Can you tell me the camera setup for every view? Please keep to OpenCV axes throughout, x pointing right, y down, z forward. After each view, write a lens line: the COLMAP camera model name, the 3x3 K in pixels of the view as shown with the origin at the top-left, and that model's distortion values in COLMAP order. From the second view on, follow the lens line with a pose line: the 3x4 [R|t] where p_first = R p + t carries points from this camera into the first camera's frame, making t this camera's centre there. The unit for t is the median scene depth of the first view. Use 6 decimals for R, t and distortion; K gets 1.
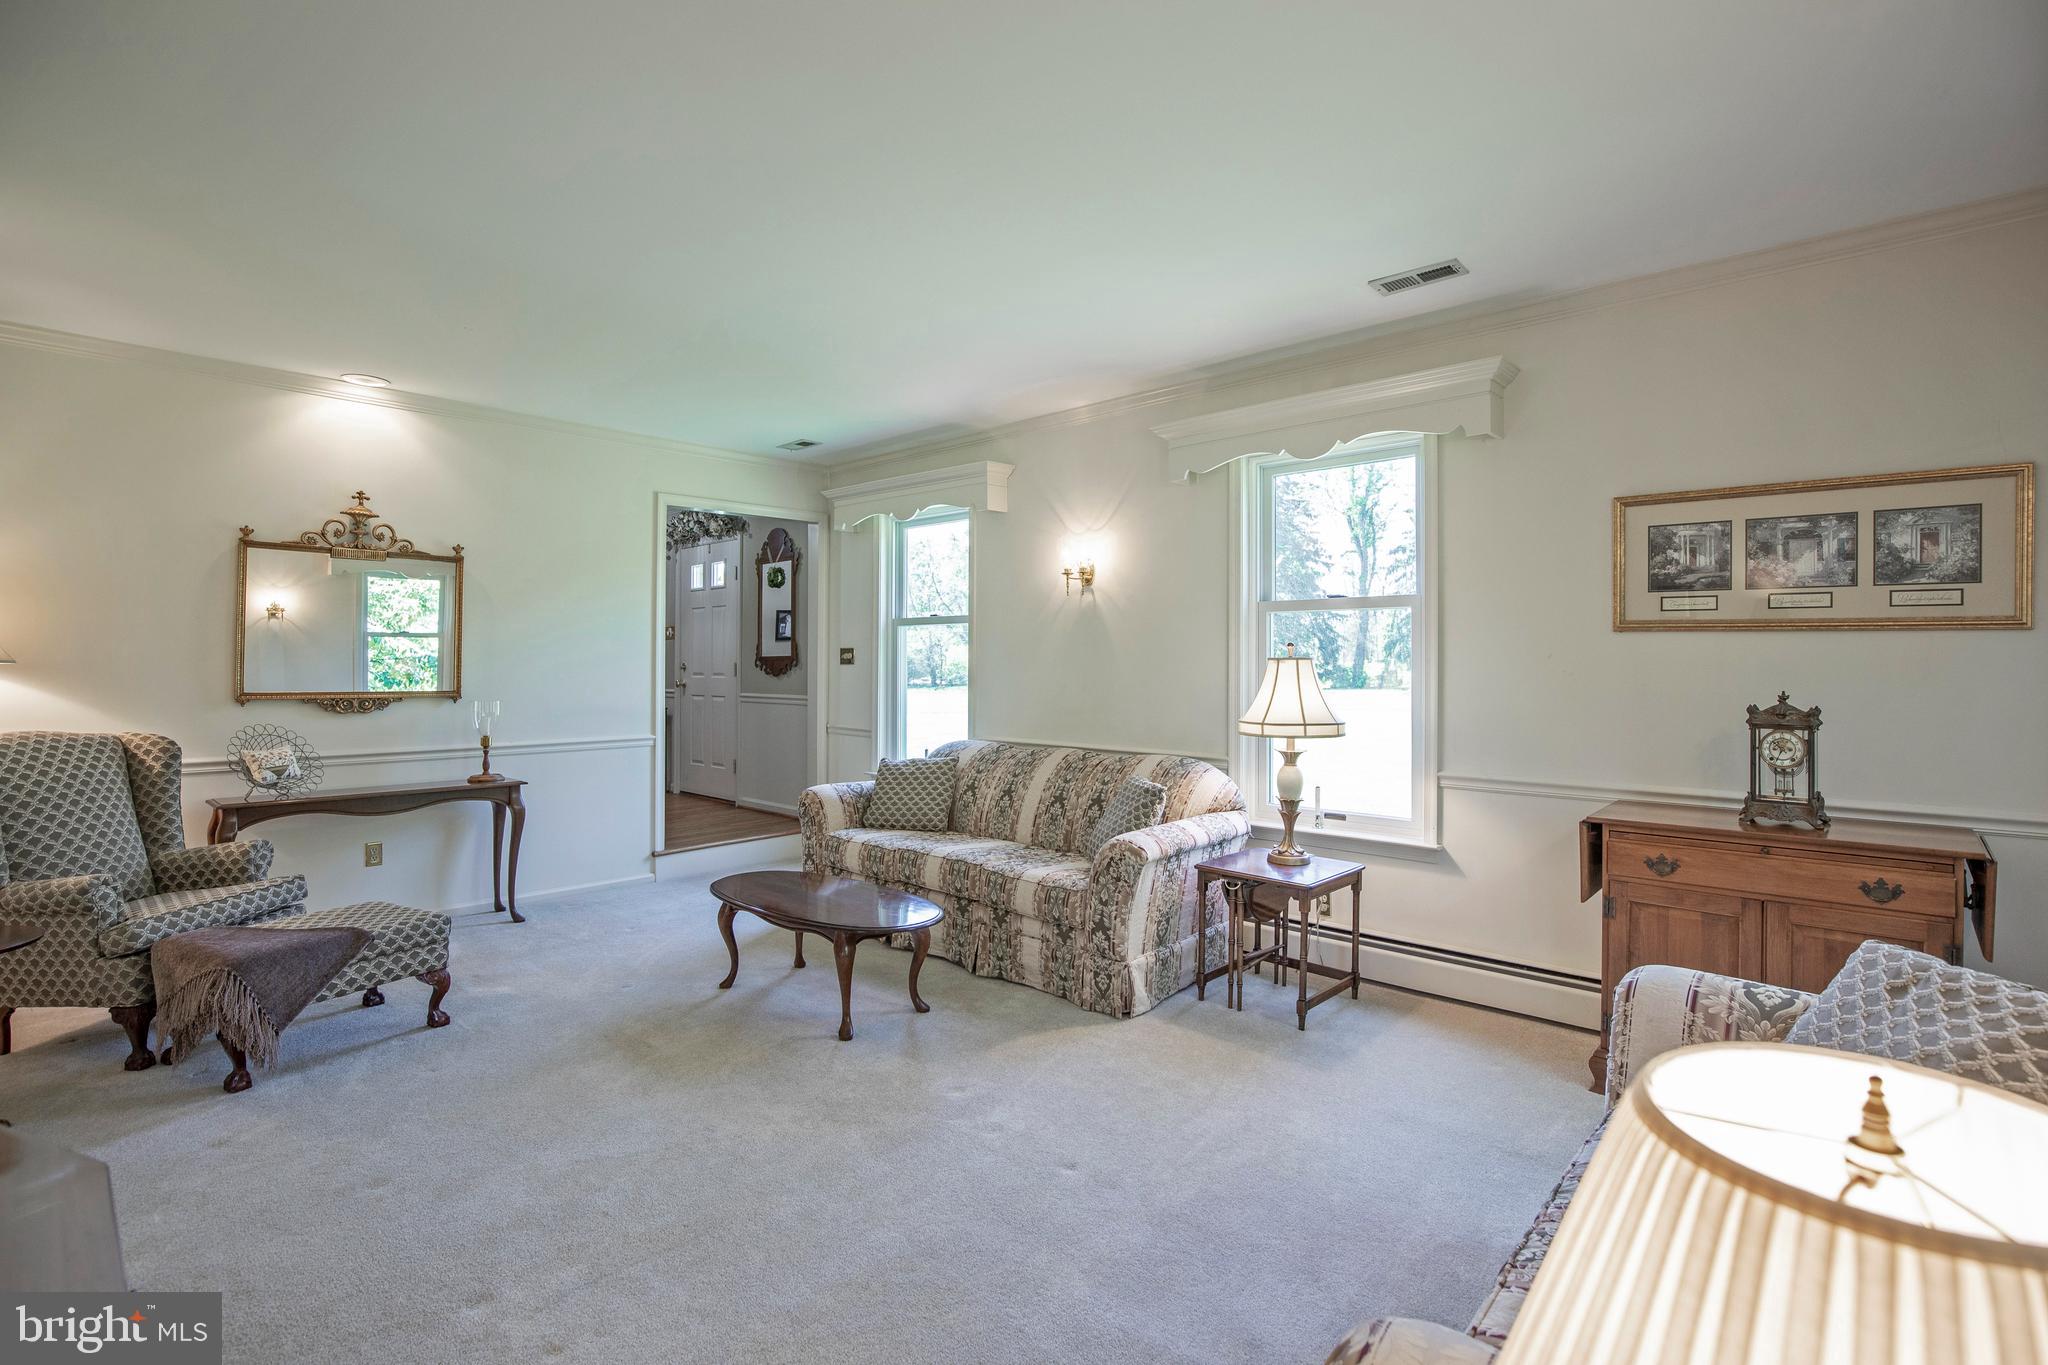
lens RADIAL K [[936.8, 0, 1011.6], [0, 936.8, 665.7], [0, 0, 1]] dist [-0.036034, 0.006978]
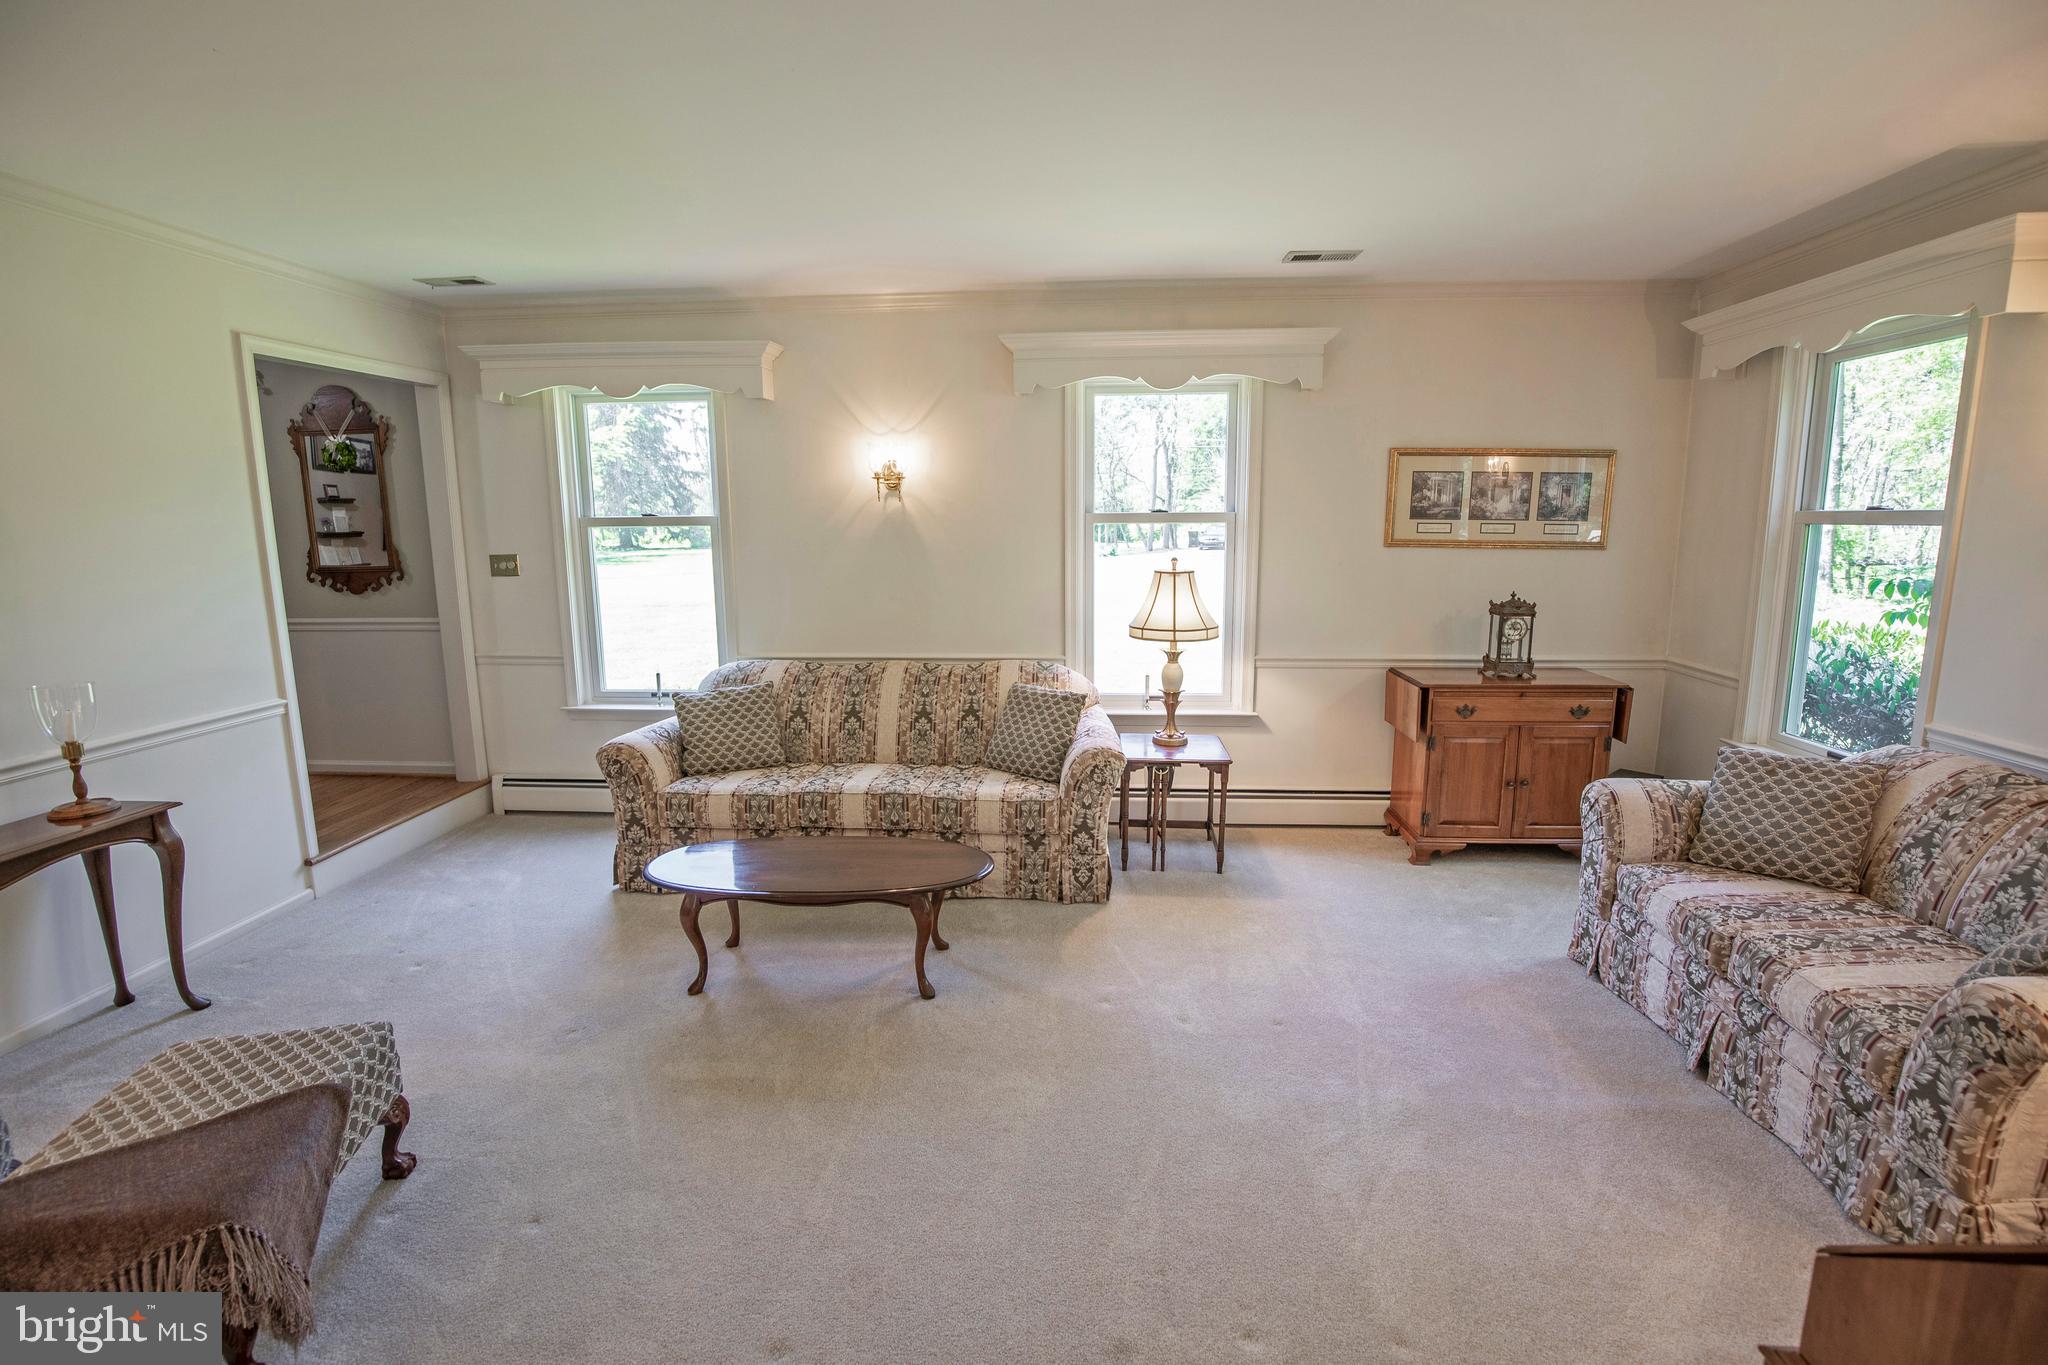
lens RADIAL K [[936.8, 0, 1005.2], [0, 936.8, 685.5], [0, 0, 1]] dist [-0.036034, 0.006978]
pose [[0.783080, -0.120275, 0.610180, -0.592314], [0.013437, 0.984164, 0.176749, -0.076127], [-0.621776, -0.130210, 0.772295, 0.218737]]
